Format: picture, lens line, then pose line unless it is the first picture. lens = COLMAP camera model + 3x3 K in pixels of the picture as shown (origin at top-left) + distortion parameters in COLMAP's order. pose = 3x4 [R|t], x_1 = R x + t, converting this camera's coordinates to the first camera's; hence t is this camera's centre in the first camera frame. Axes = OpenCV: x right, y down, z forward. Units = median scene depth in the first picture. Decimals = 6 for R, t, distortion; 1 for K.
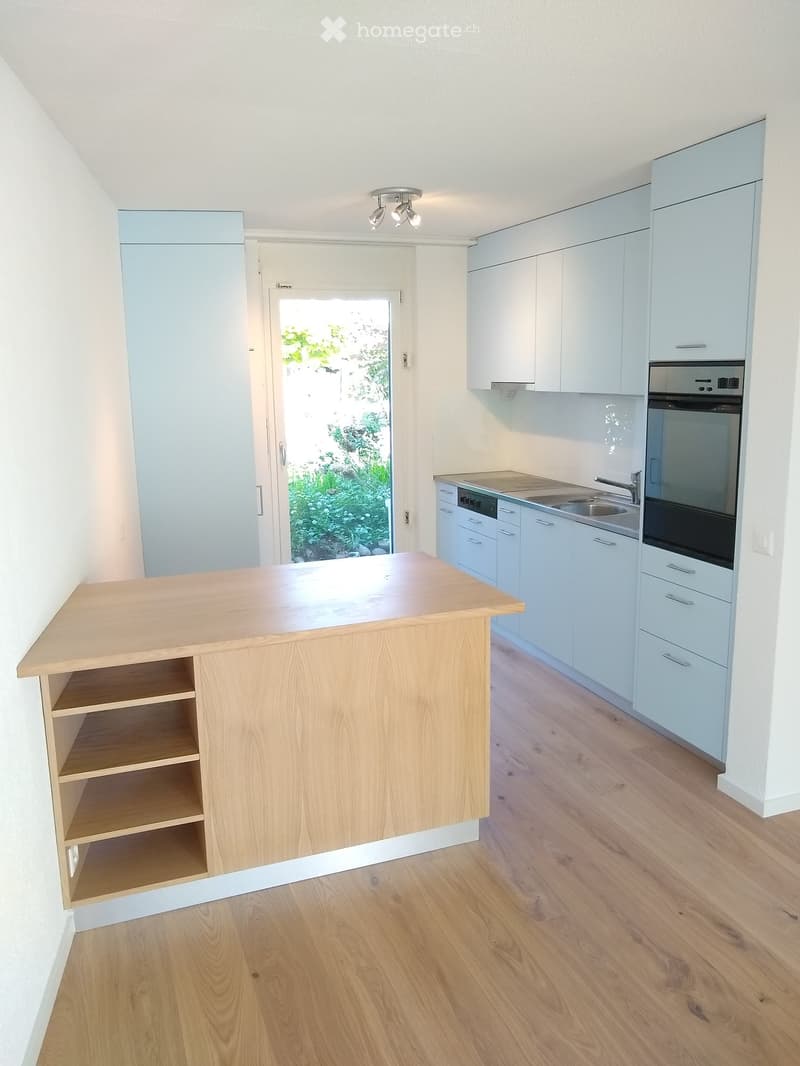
lens RADIAL K [[841.5, 0, 397.1], [0, 841.5, 527.1], [0, 0, 1]] dist [-0.005362, 0.010124]
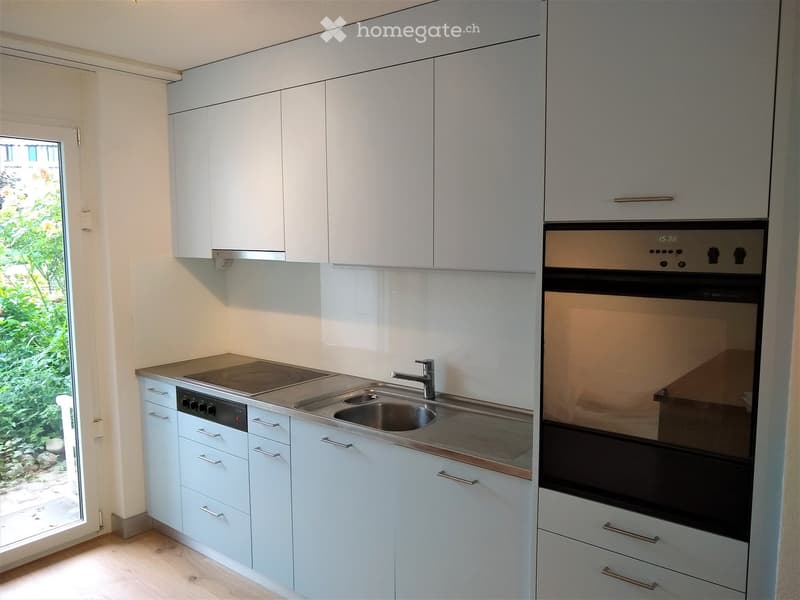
lens RADIAL K [[631.5, 0, 400.0], [0, 631.5, 300.0], [0, 0, 1]] dist [-0.005362, 0.010124]
pose [[0.862465, -0.040070, 0.504528, -0.056849], [0.083301, 0.994505, -0.063415, -0.107658], [-0.499214, 0.096721, 0.861064, 0.600828]]
